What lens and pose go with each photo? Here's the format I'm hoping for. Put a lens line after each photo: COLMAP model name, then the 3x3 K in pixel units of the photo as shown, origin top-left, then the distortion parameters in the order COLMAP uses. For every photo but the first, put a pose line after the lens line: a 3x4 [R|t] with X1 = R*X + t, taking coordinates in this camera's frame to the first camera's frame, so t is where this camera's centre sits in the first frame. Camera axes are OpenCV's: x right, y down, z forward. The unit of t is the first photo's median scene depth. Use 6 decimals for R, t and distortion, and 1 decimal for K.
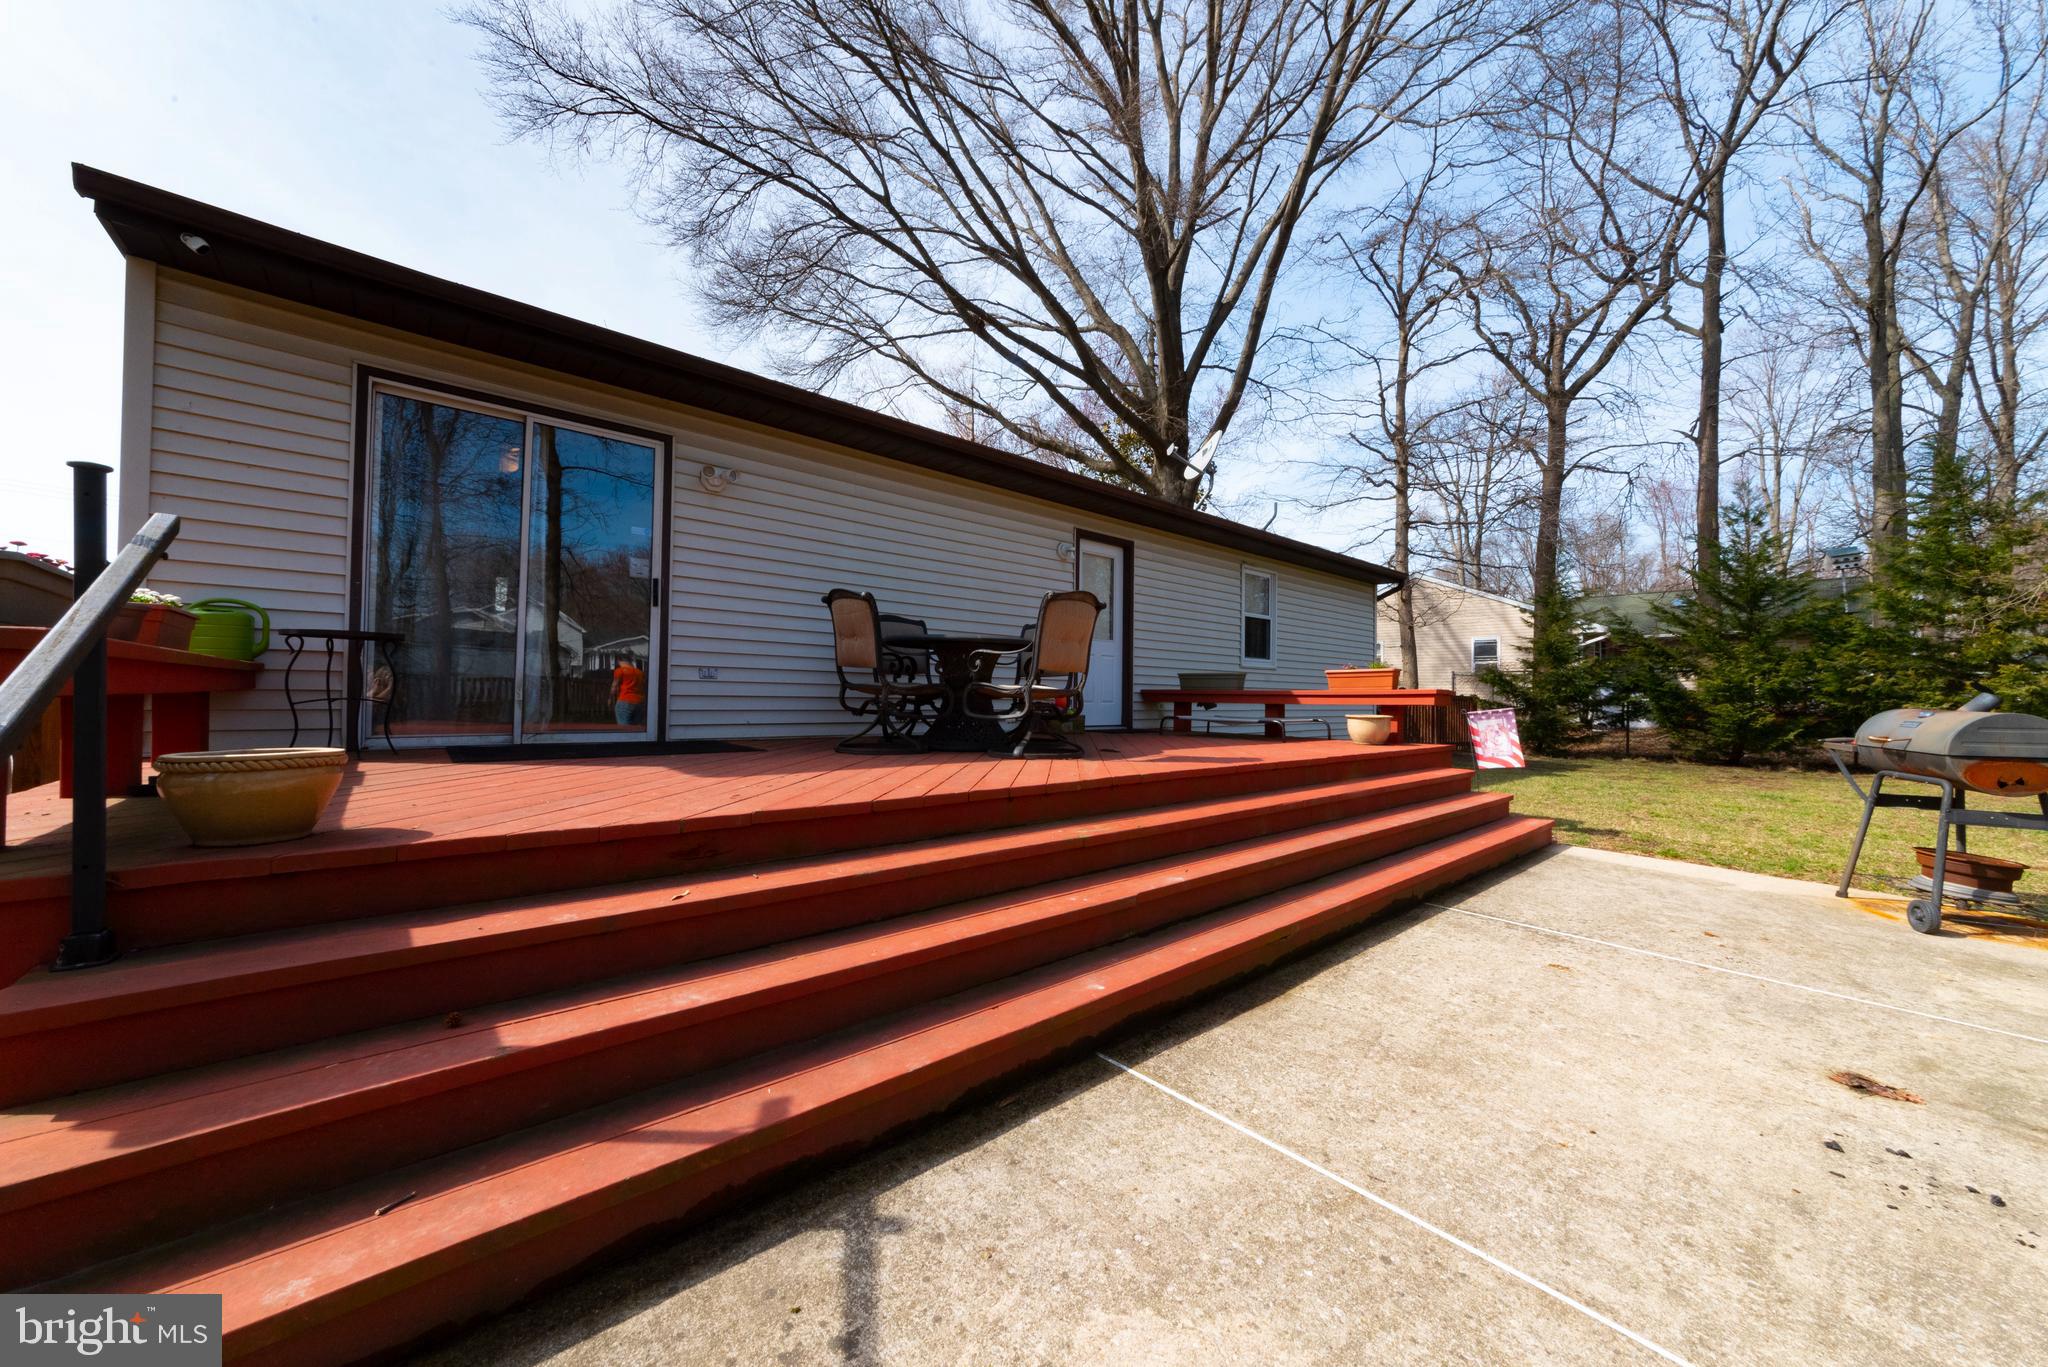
lens RADIAL K [[726.2, 0, 1021.0], [0, 726.2, 688.3], [0, 0, 1]] dist [0.000974, 0.000434]
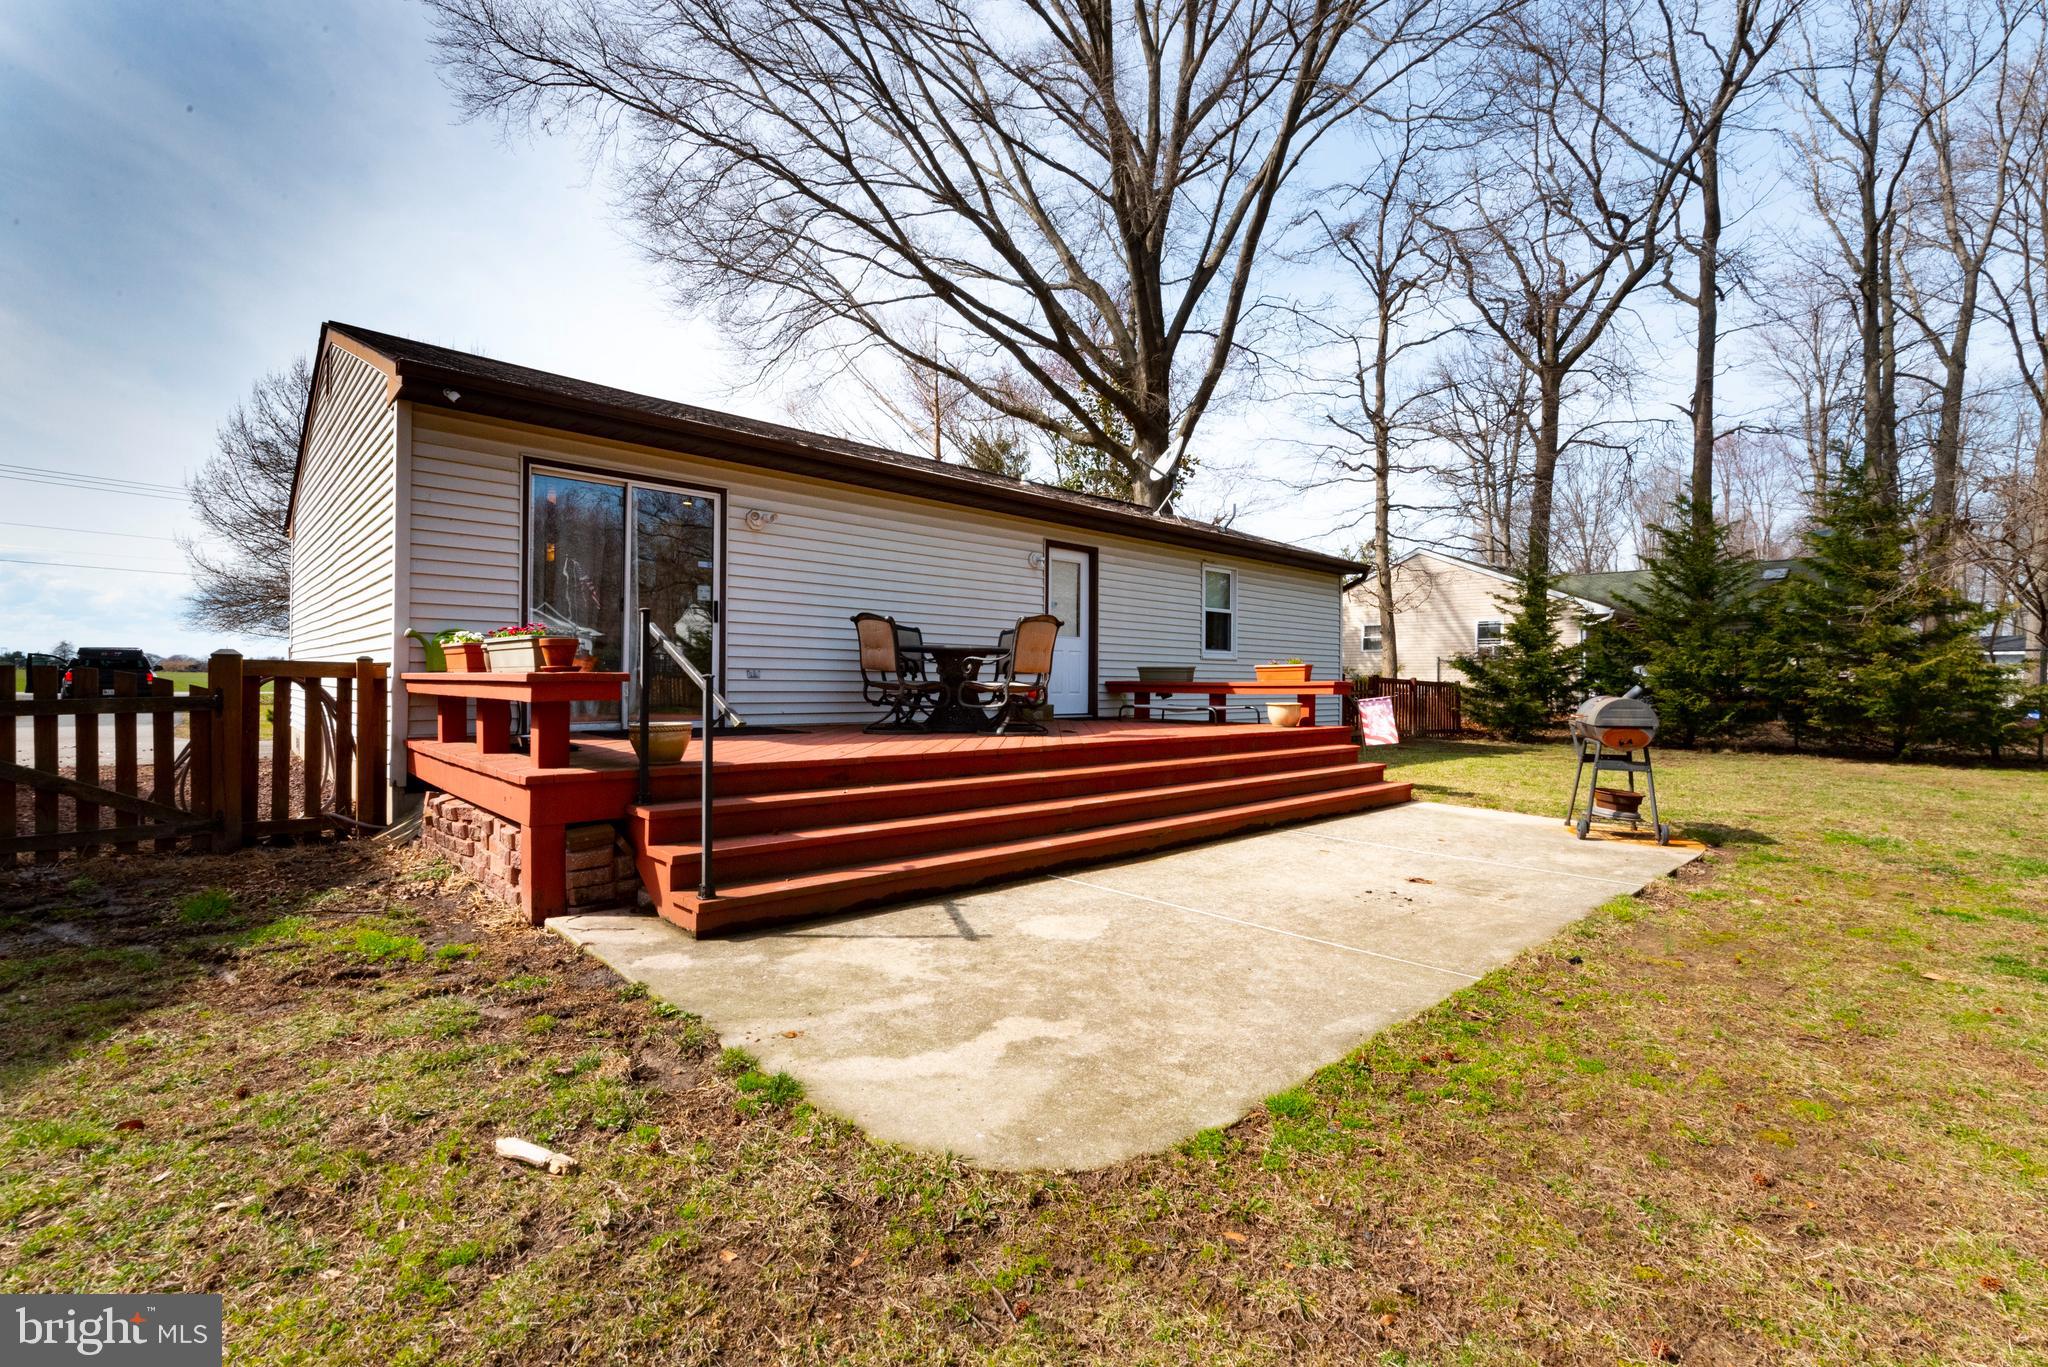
lens RADIAL K [[872.2, 0, 1023.7], [0, 872.2, 684.2], [0, 0, 1]] dist [-0.002424, -0.000070]
pose [[0.999205, -0.006645, 0.039315, -0.005739], [0.006157, 0.999903, 0.012519, -0.005606], [-0.039394, -0.012267, 0.999148, -0.161384]]
